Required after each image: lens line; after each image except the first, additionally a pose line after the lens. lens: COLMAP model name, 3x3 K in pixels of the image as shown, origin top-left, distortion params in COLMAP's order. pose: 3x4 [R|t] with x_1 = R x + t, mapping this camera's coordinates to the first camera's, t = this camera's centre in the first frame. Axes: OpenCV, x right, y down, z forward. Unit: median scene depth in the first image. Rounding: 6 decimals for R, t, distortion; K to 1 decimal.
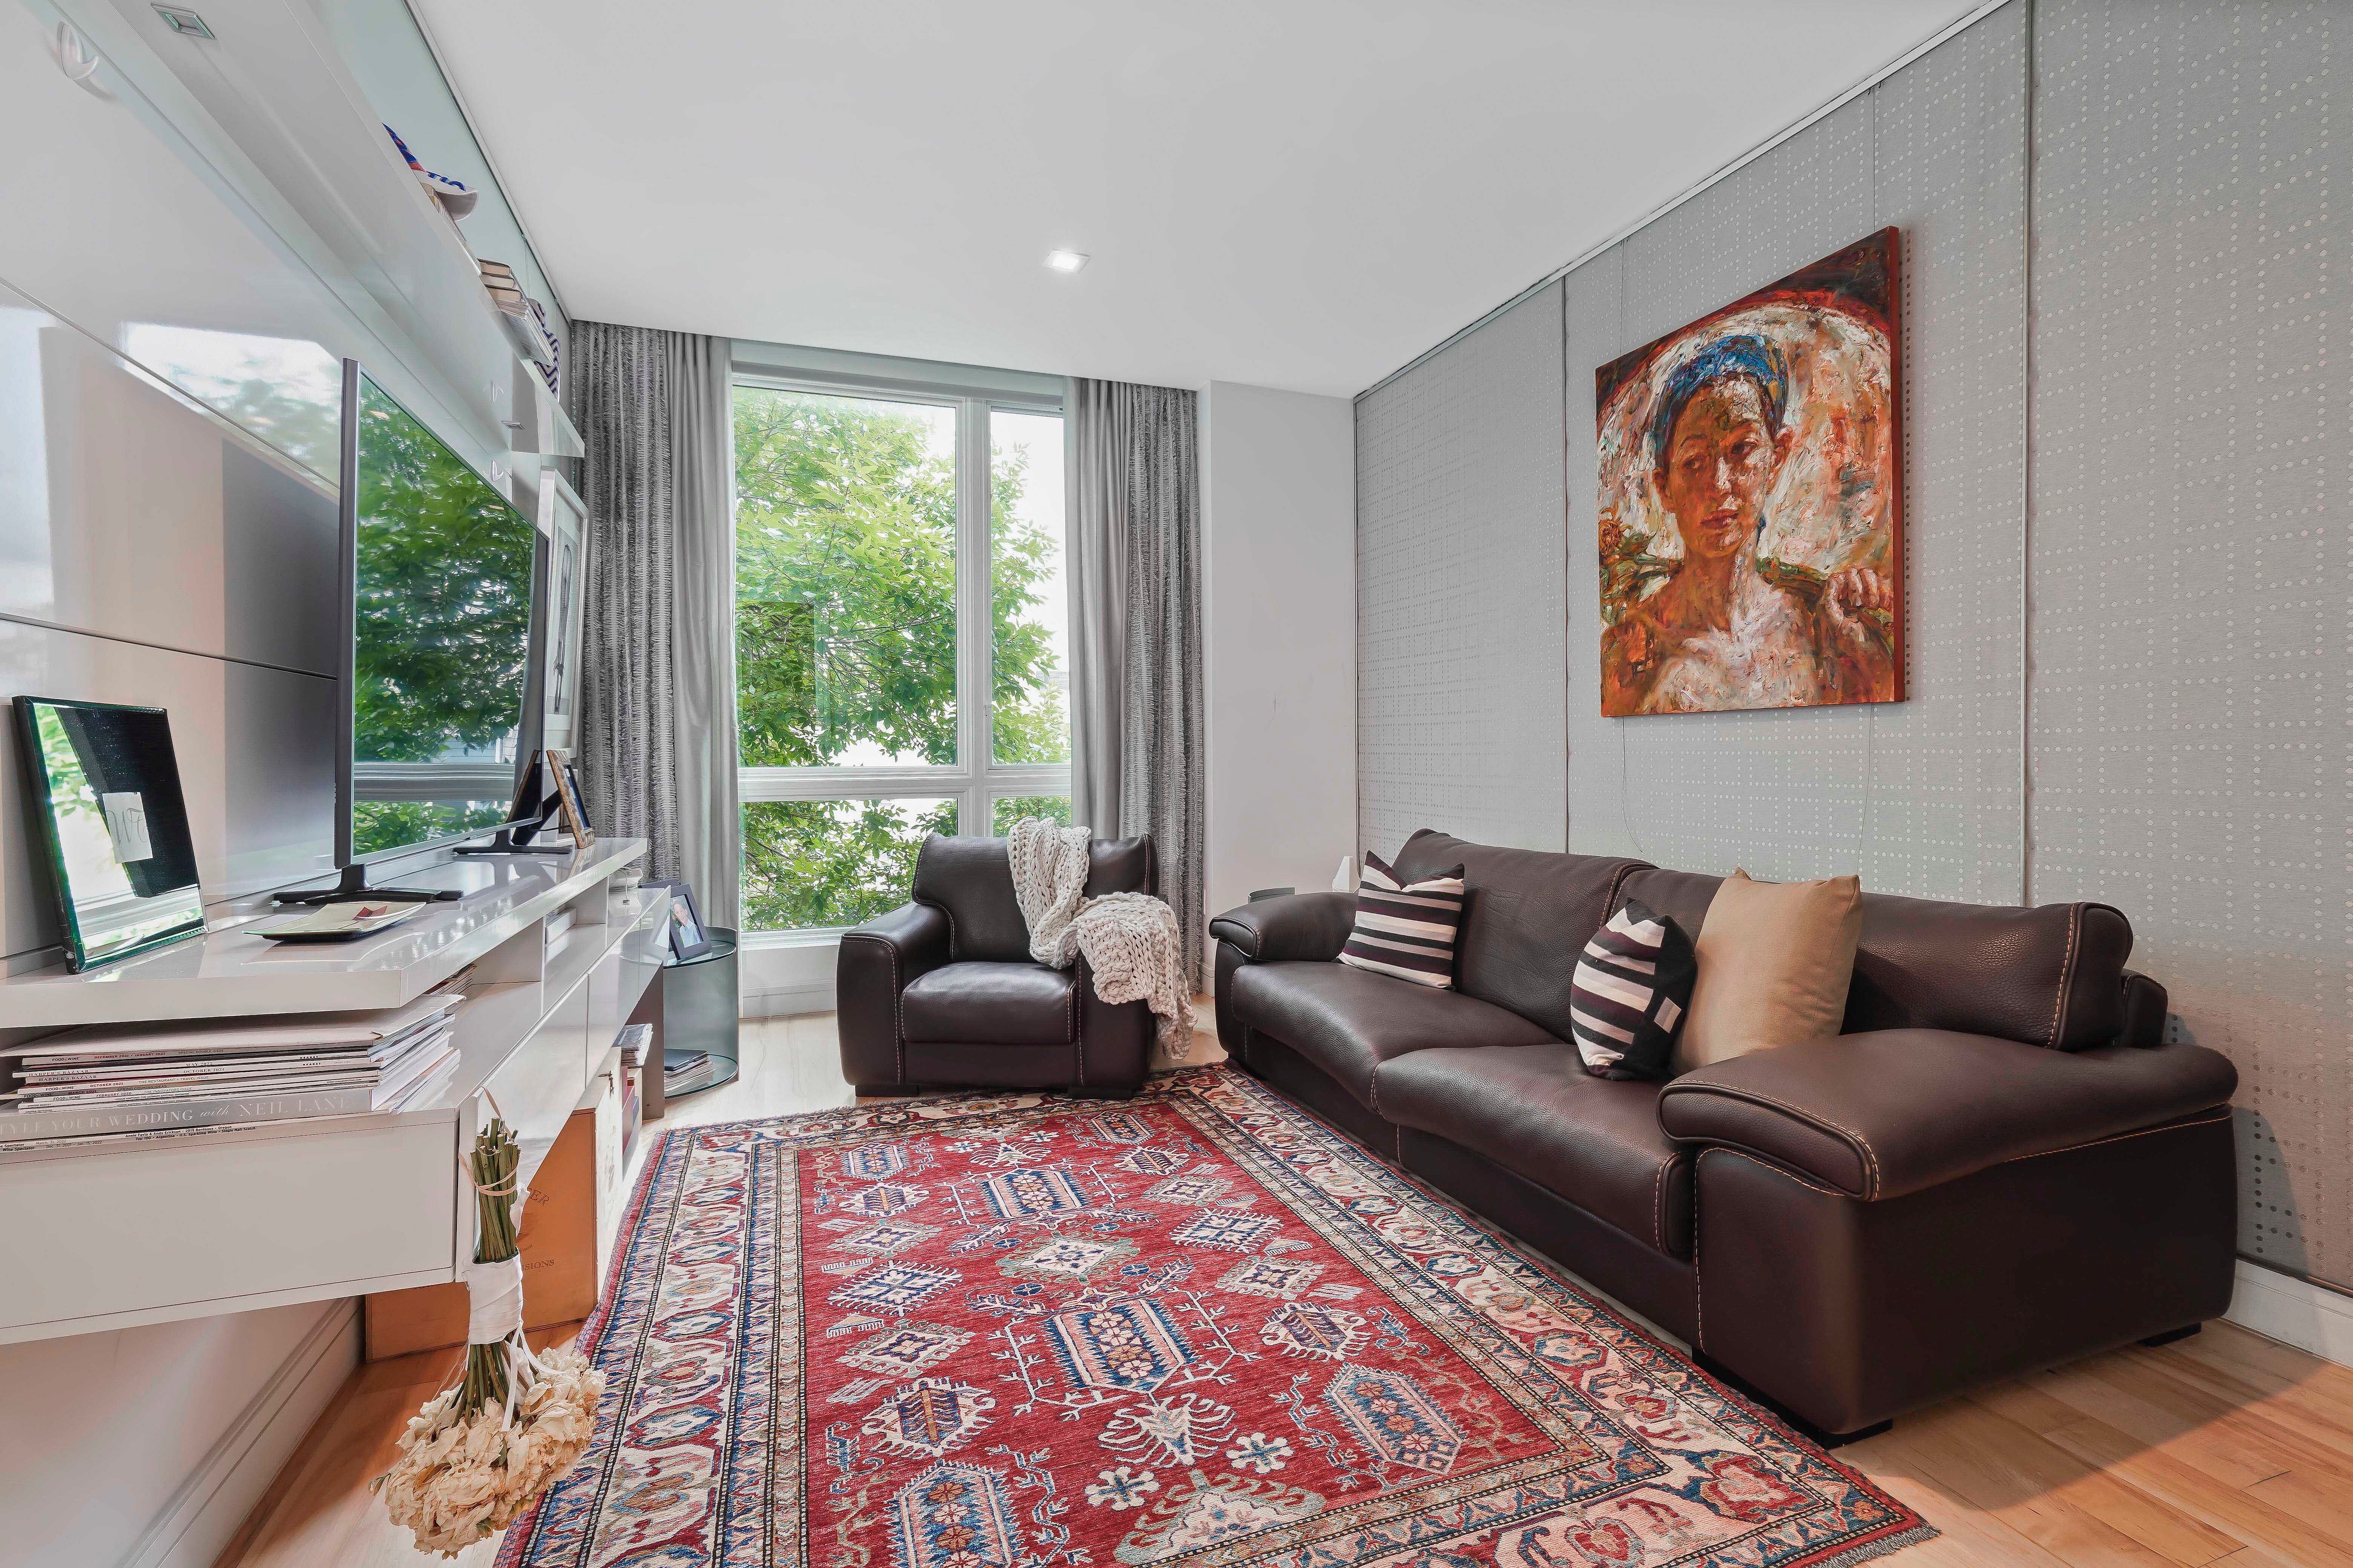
lens RADIAL K [[1067.6, 0, 1172.4], [0, 1067.6, 766.9], [0, 0, 1]] dist [-0.001883, 0.005421]
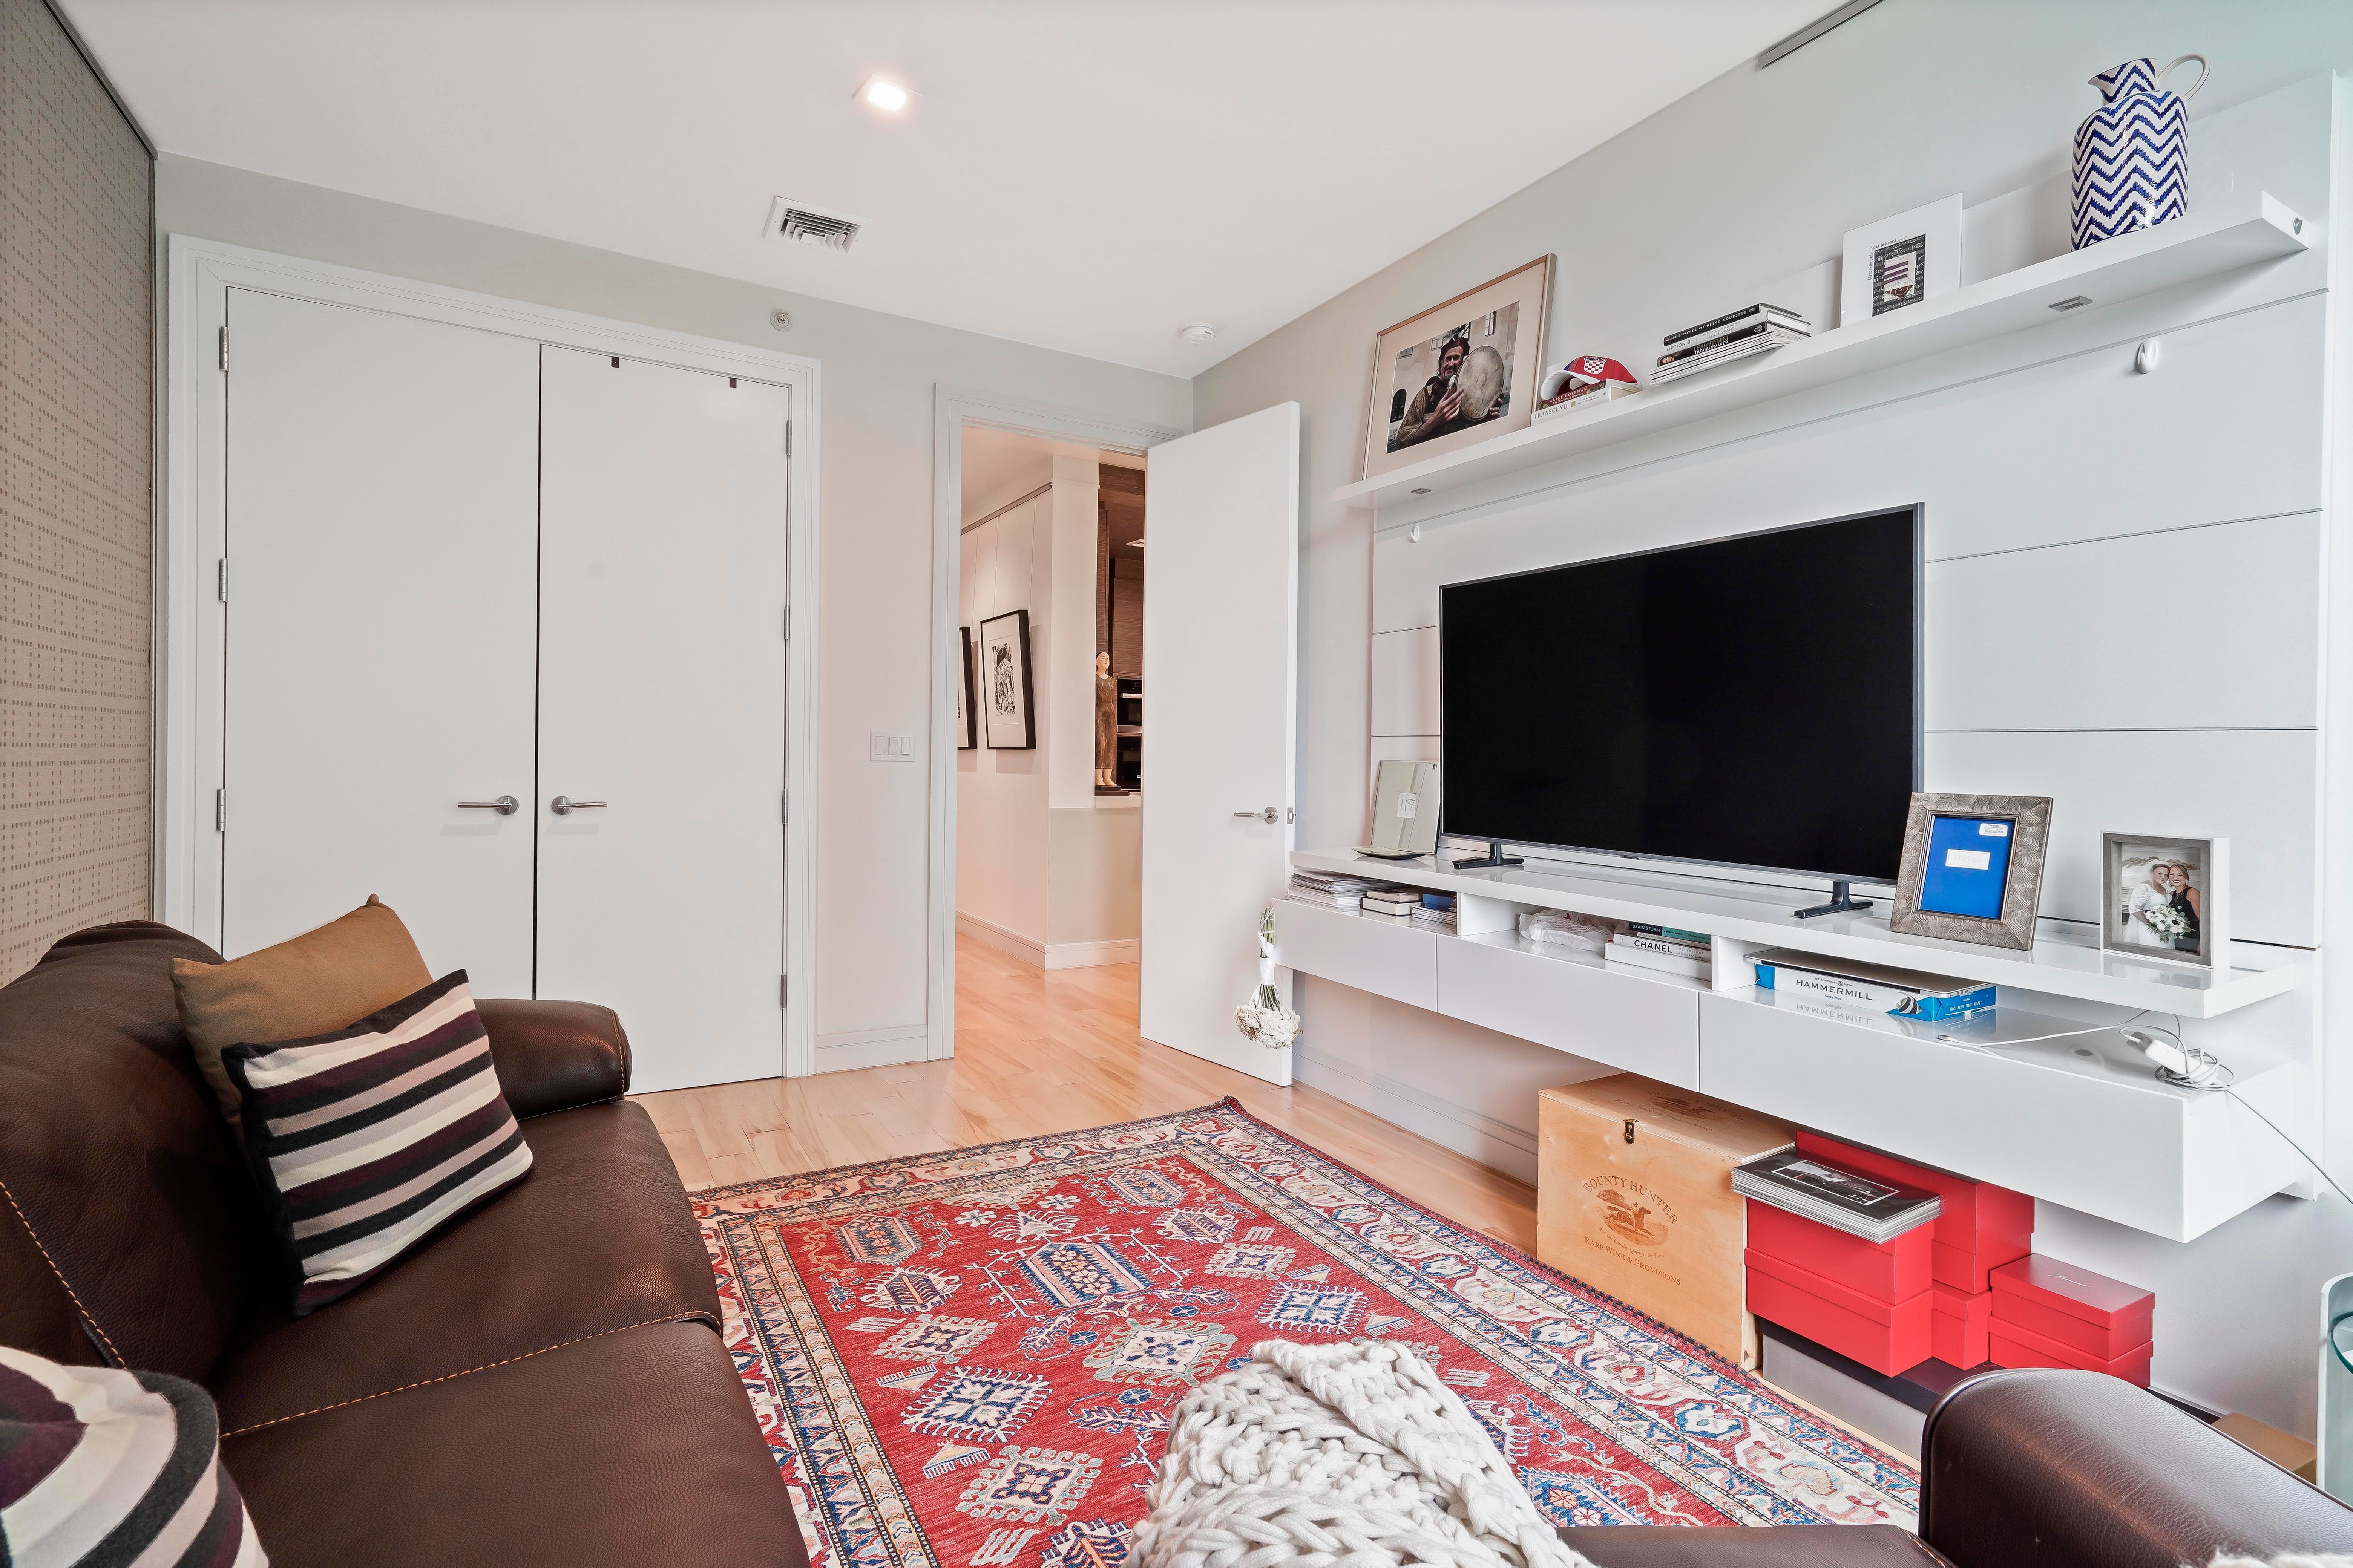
lens RADIAL K [[1067.6, 0, 1179.0], [0, 1067.6, 767.5], [0, 0, 1]] dist [-0.001883, 0.005421]
pose [[-0.984121, -0.008814, -0.177281, 0.059104], [-0.012531, 0.999724, 0.019859, -0.054520], [0.177057, 0.021765, -0.983960, 2.163467]]
